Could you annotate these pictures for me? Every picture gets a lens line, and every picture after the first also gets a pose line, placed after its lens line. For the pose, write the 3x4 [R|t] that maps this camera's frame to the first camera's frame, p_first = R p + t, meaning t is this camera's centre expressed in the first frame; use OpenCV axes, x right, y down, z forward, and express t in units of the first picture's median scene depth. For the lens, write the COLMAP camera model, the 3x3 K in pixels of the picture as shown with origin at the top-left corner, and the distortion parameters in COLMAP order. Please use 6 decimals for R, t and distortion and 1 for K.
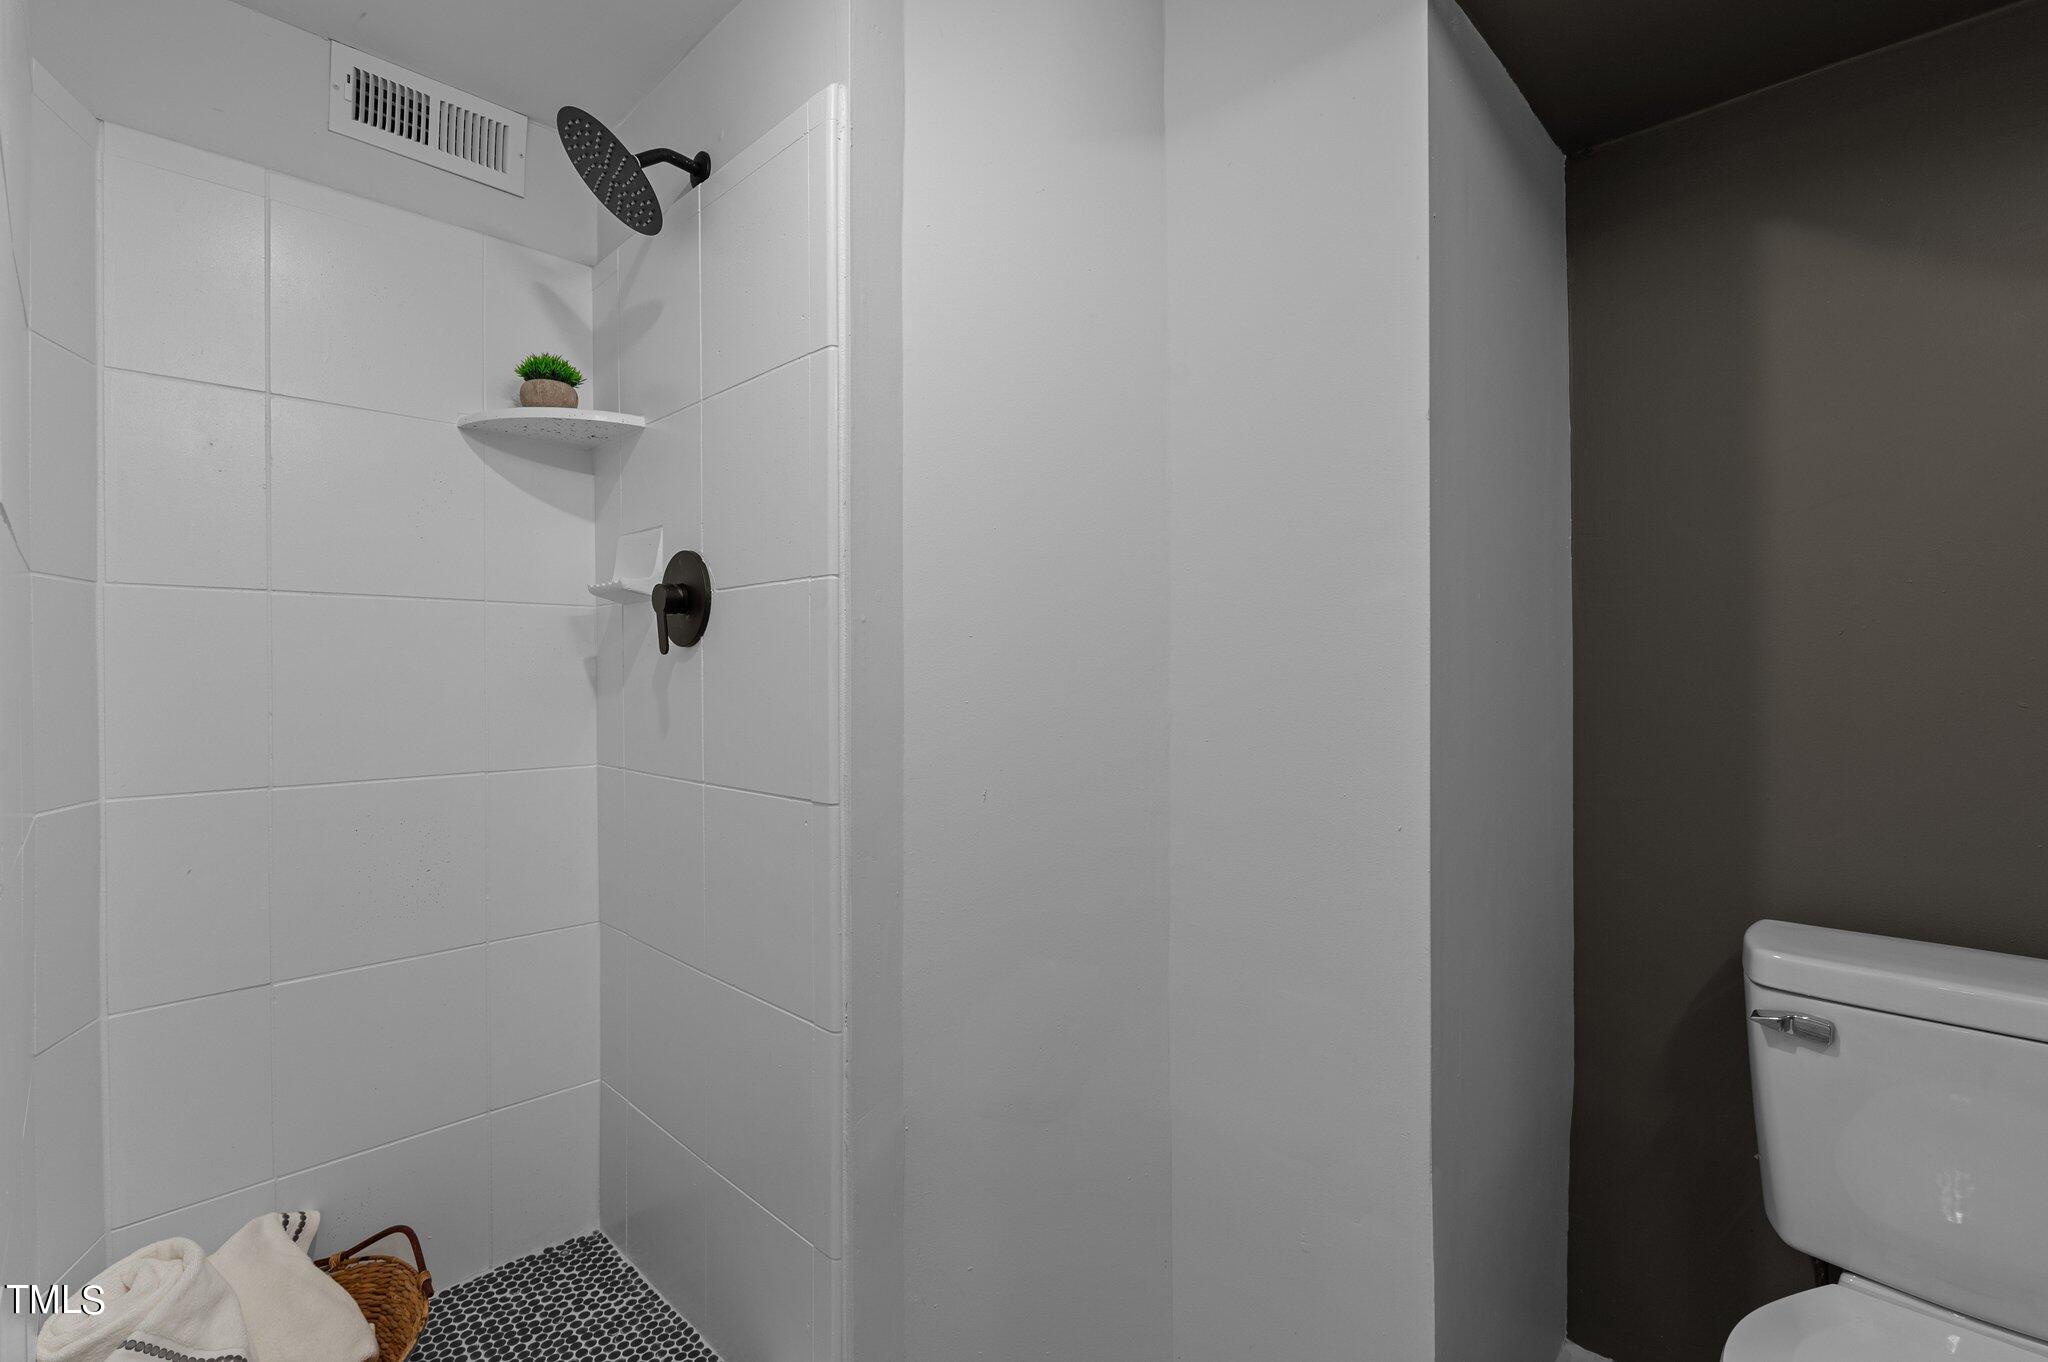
lens RADIAL K [[911.4, 0, 1029.9], [0, 911.4, 670.1], [0, 0, 1]] dist [-0.009089, -0.000678]
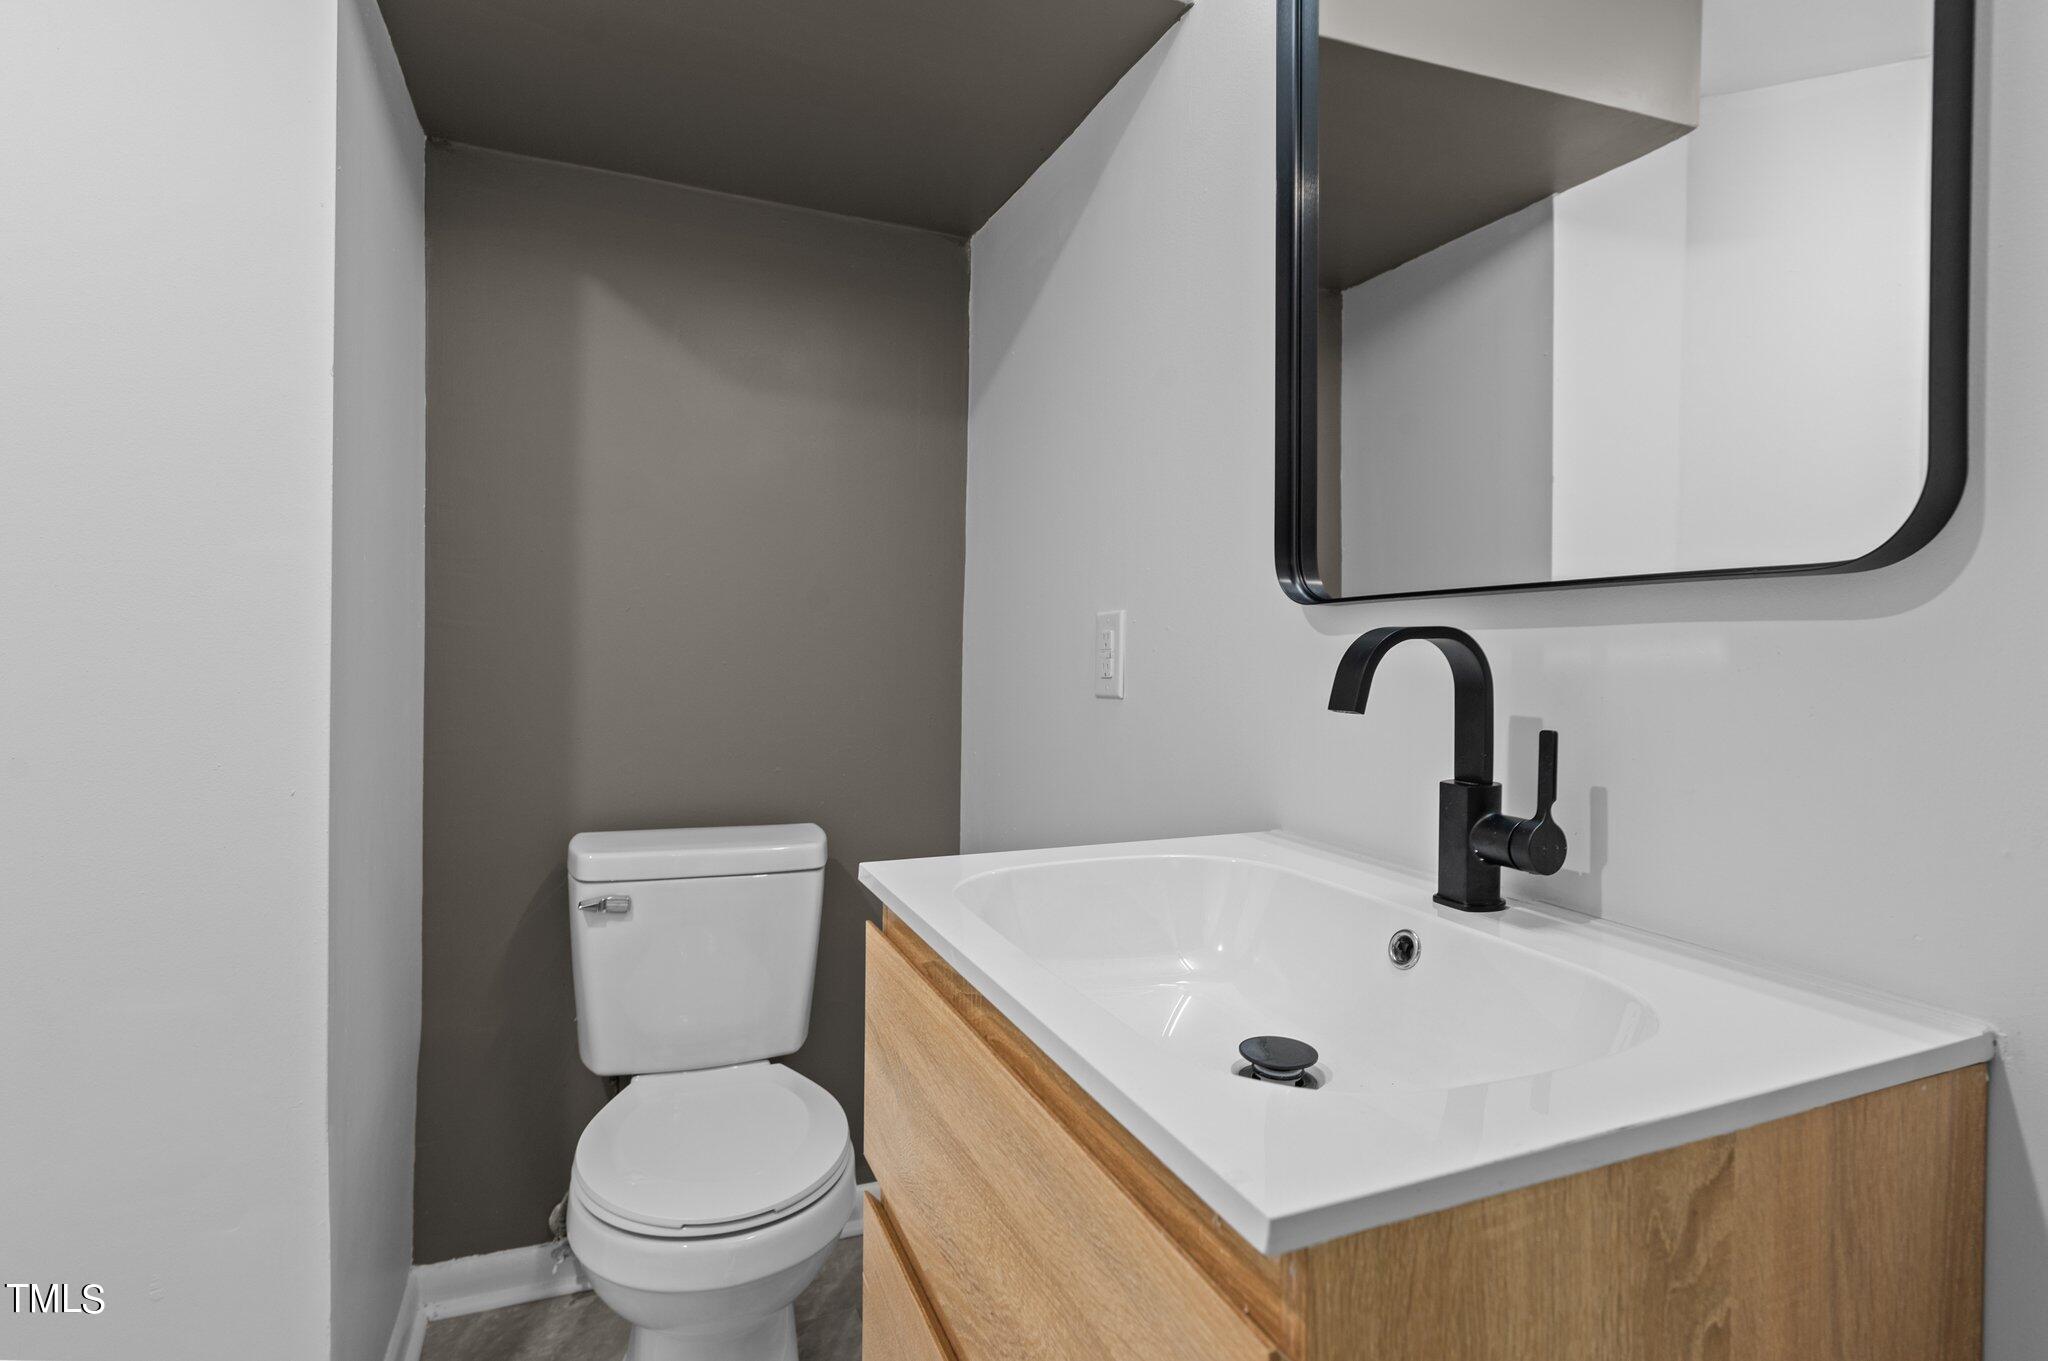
lens RADIAL K [[969.9, 0, 1021.8], [0, 969.9, 660.9], [0, 0, 1]] dist [-0.000600, -0.000478]
pose [[0.381661, -0.005064, 0.924289, -0.196608], [-0.021284, 0.999672, 0.014266, 0.003198], [-0.924057, -0.025117, 0.381427, -0.079188]]
